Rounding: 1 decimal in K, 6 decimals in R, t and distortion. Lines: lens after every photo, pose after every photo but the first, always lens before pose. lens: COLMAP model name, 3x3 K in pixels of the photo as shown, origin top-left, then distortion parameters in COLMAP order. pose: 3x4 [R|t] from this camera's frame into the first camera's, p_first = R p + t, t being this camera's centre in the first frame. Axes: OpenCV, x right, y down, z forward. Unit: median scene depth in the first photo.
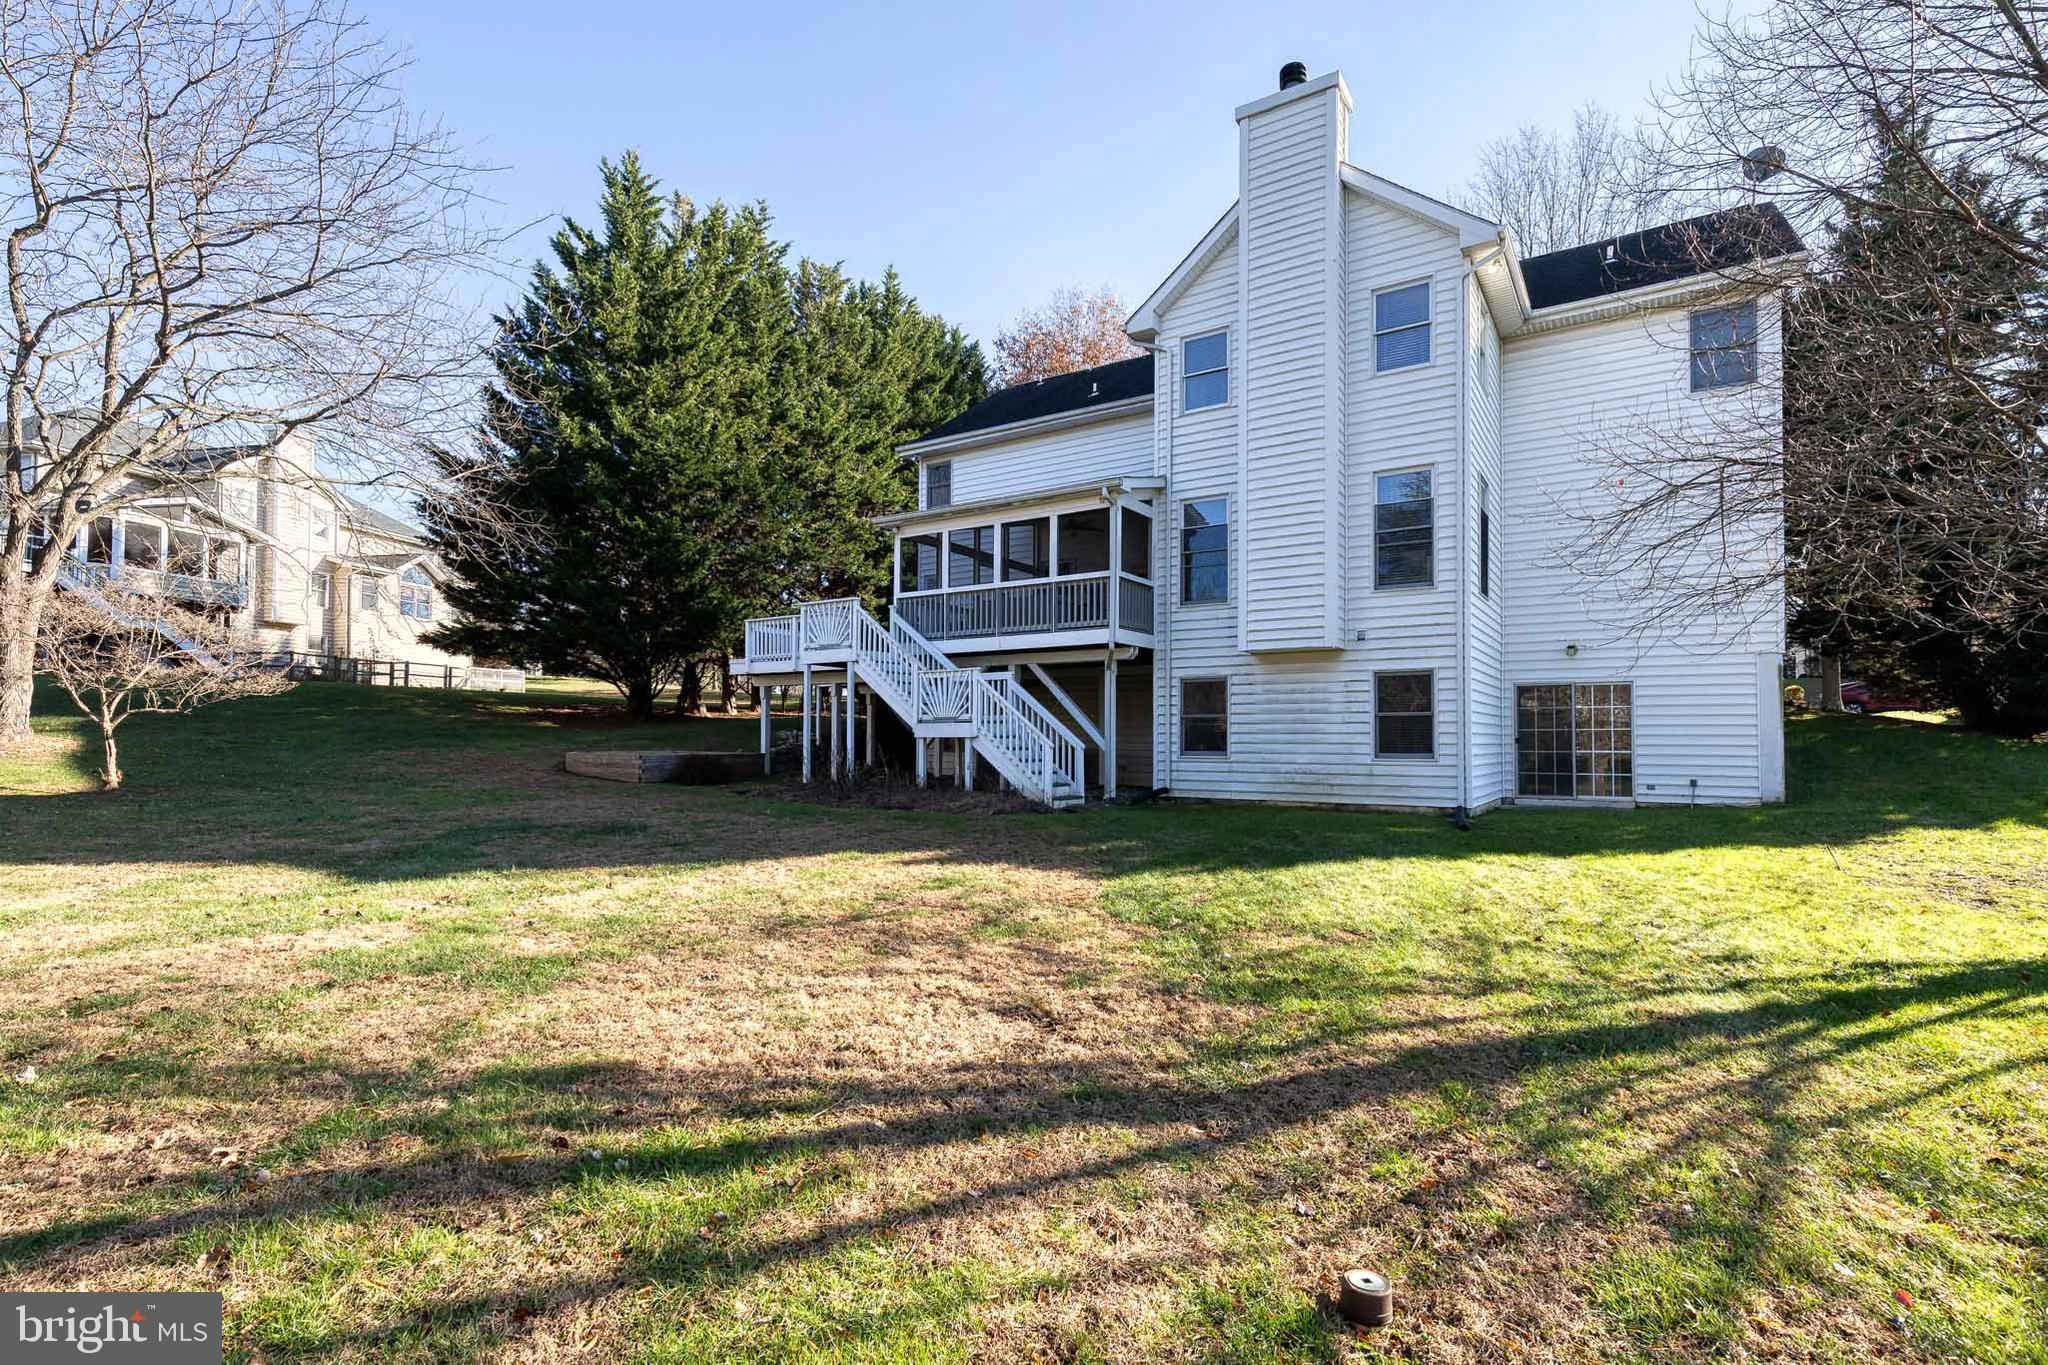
lens RADIAL K [[970.8, 0, 1032.7], [0, 970.8, 726.3], [0, 0, 1]] dist [0.007606, 0.000597]
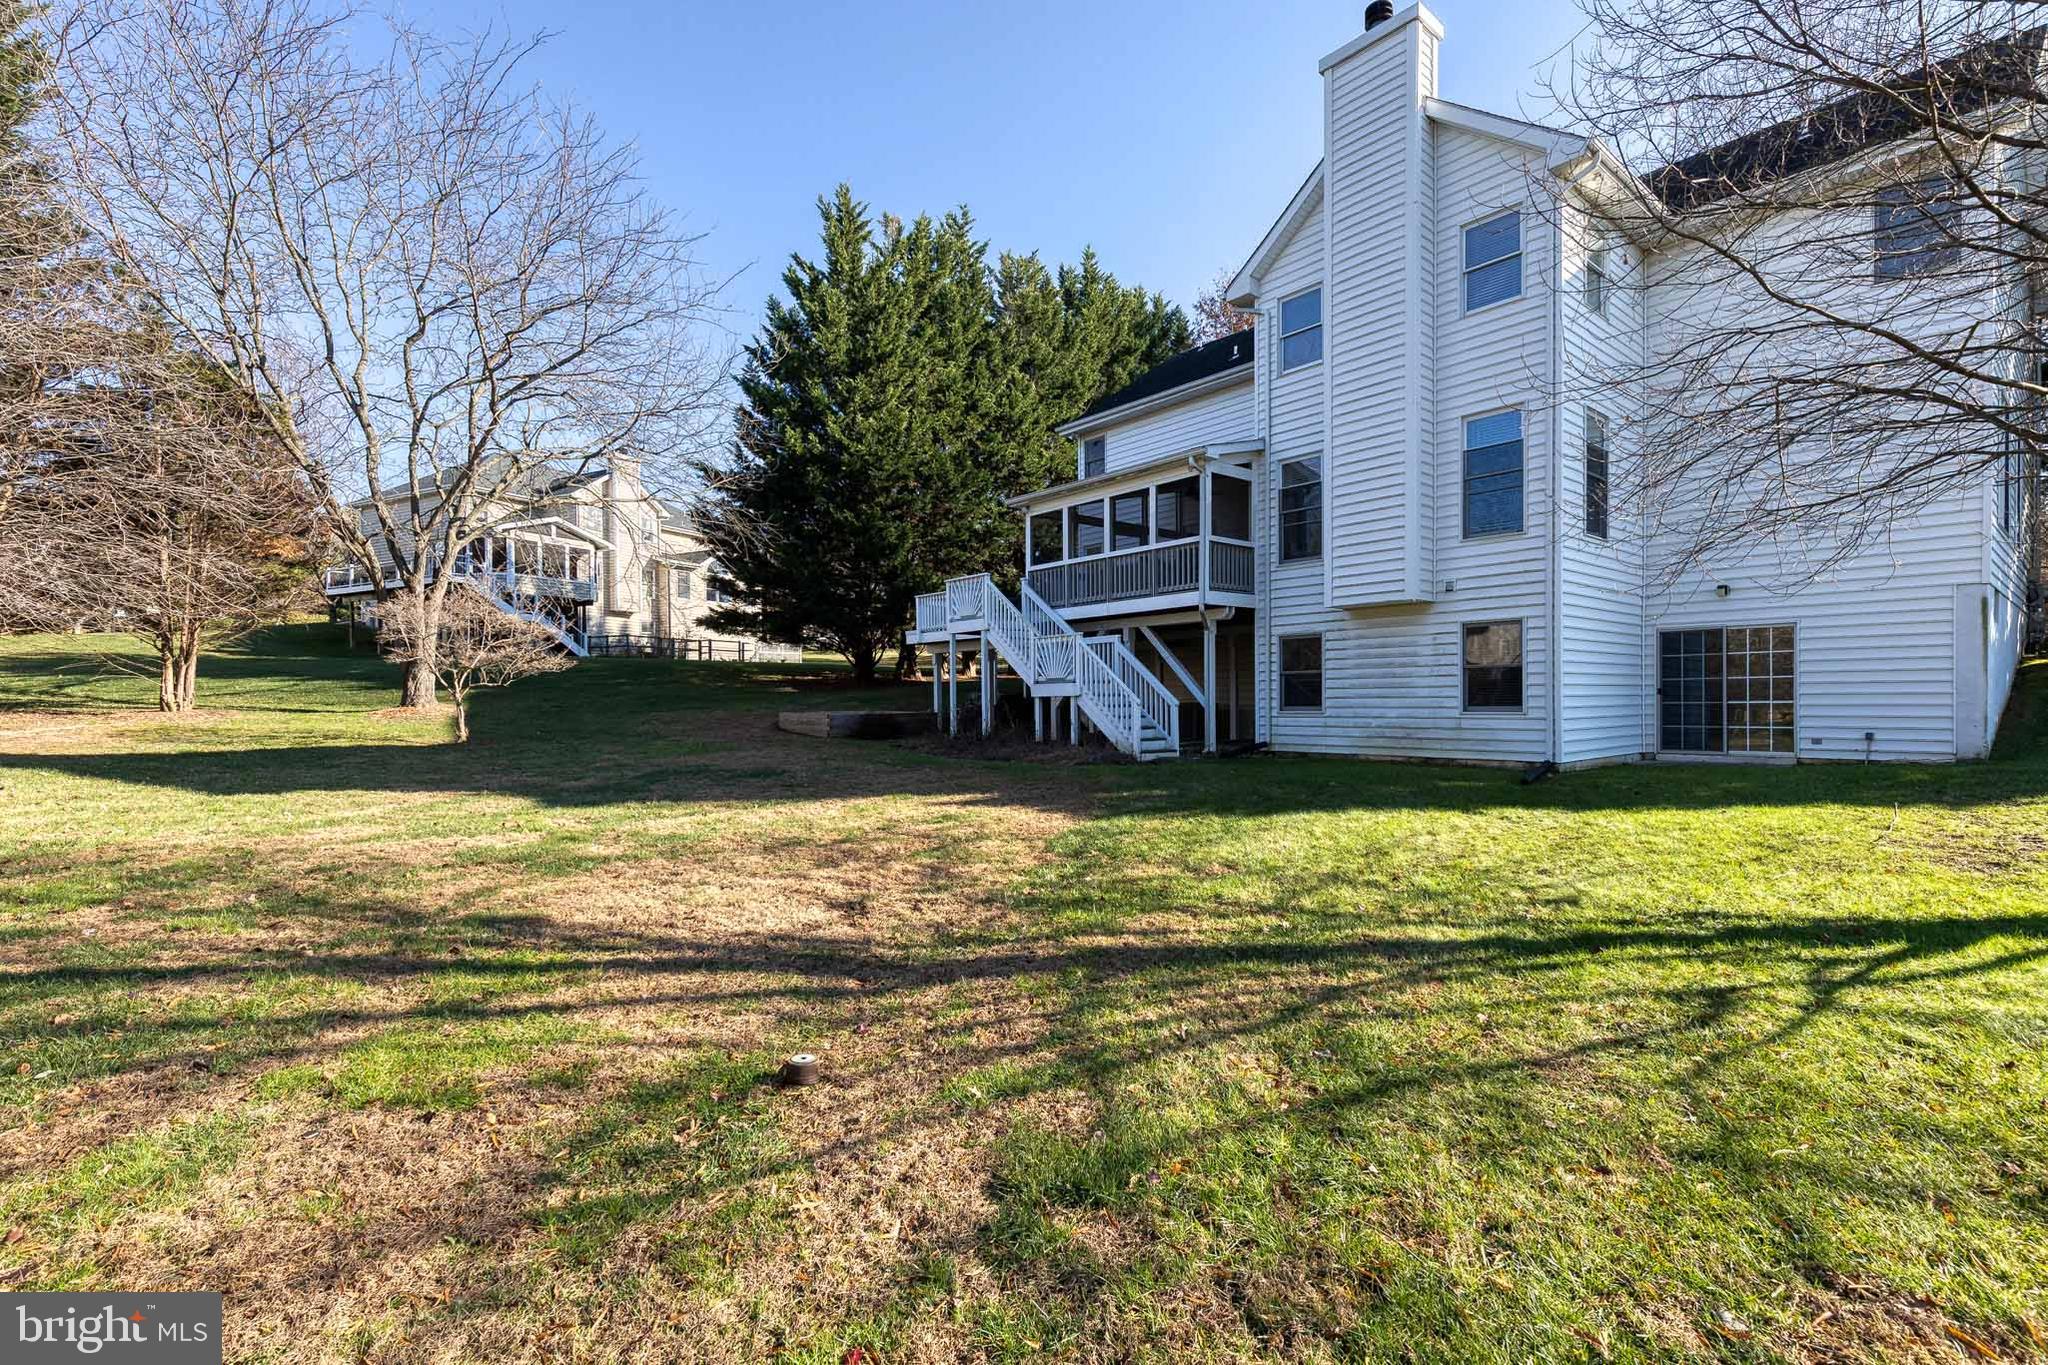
lens RADIAL K [[948.0, 0, 1020.8], [0, 948.0, 728.2], [0, 0, 1]] dist [0.006703, -0.000151]
pose [[0.954532, -0.003844, -0.298085, 0.190713], [0.017350, 0.998938, 0.042679, 0.000666], [0.297604, -0.045911, 0.953585, -0.046086]]
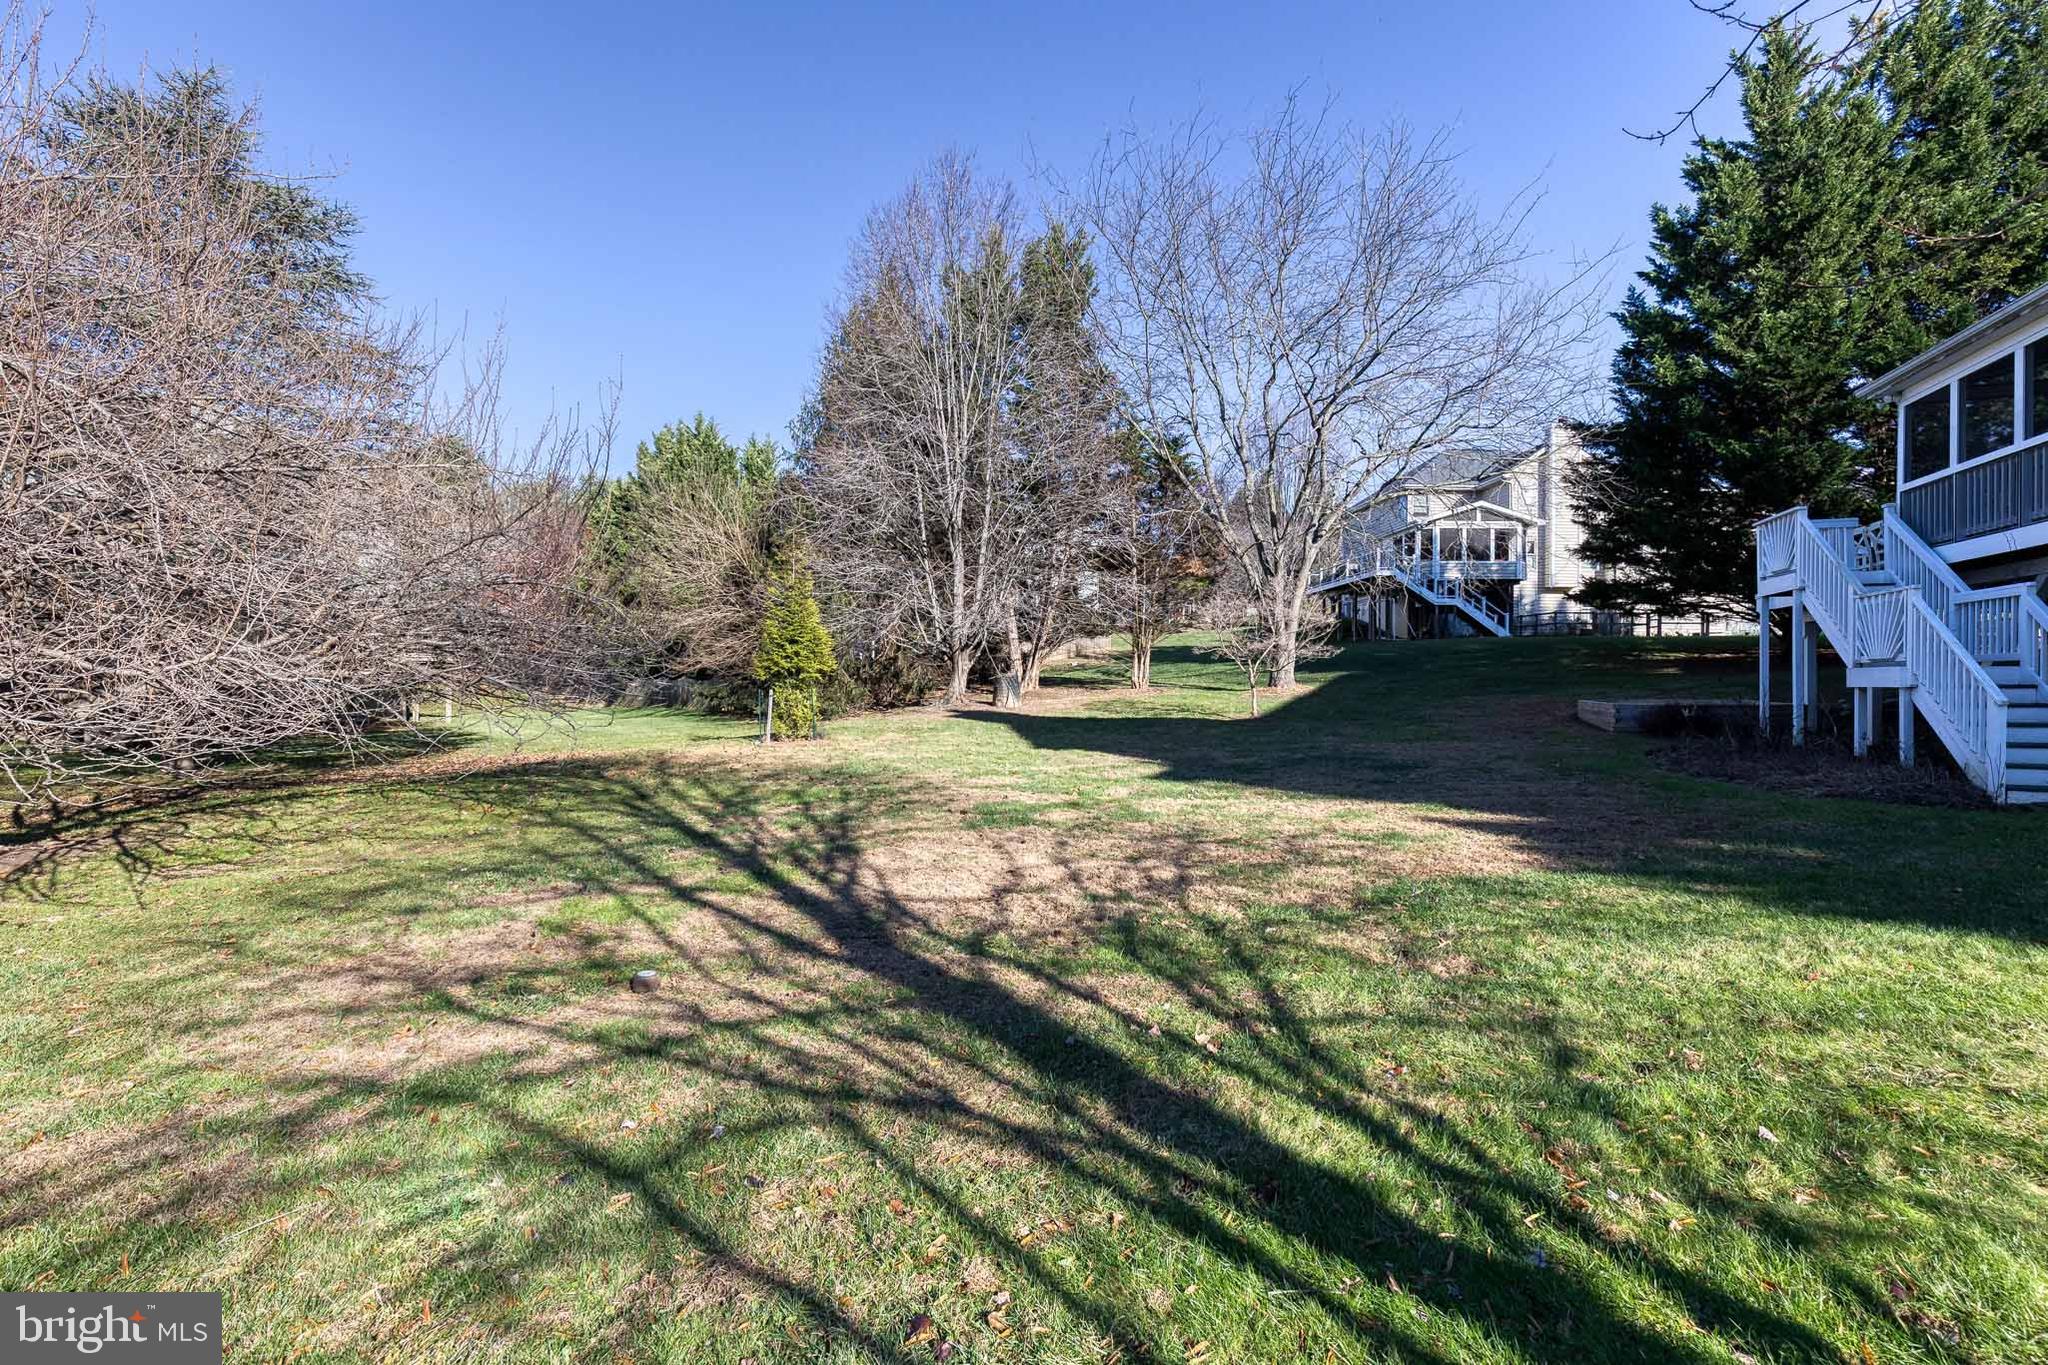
lens RADIAL K [[922.3, 0, 1024.0], [0, 922.3, 682.5], [0, 0, 1]] dist [0.007079, 0.000081]
pose [[0.229023, -0.003986, -0.973413, 0.414368], [0.017086, 0.999854, -0.000075, -0.002820], [0.973271, -0.016615, 0.229057, 0.233897]]
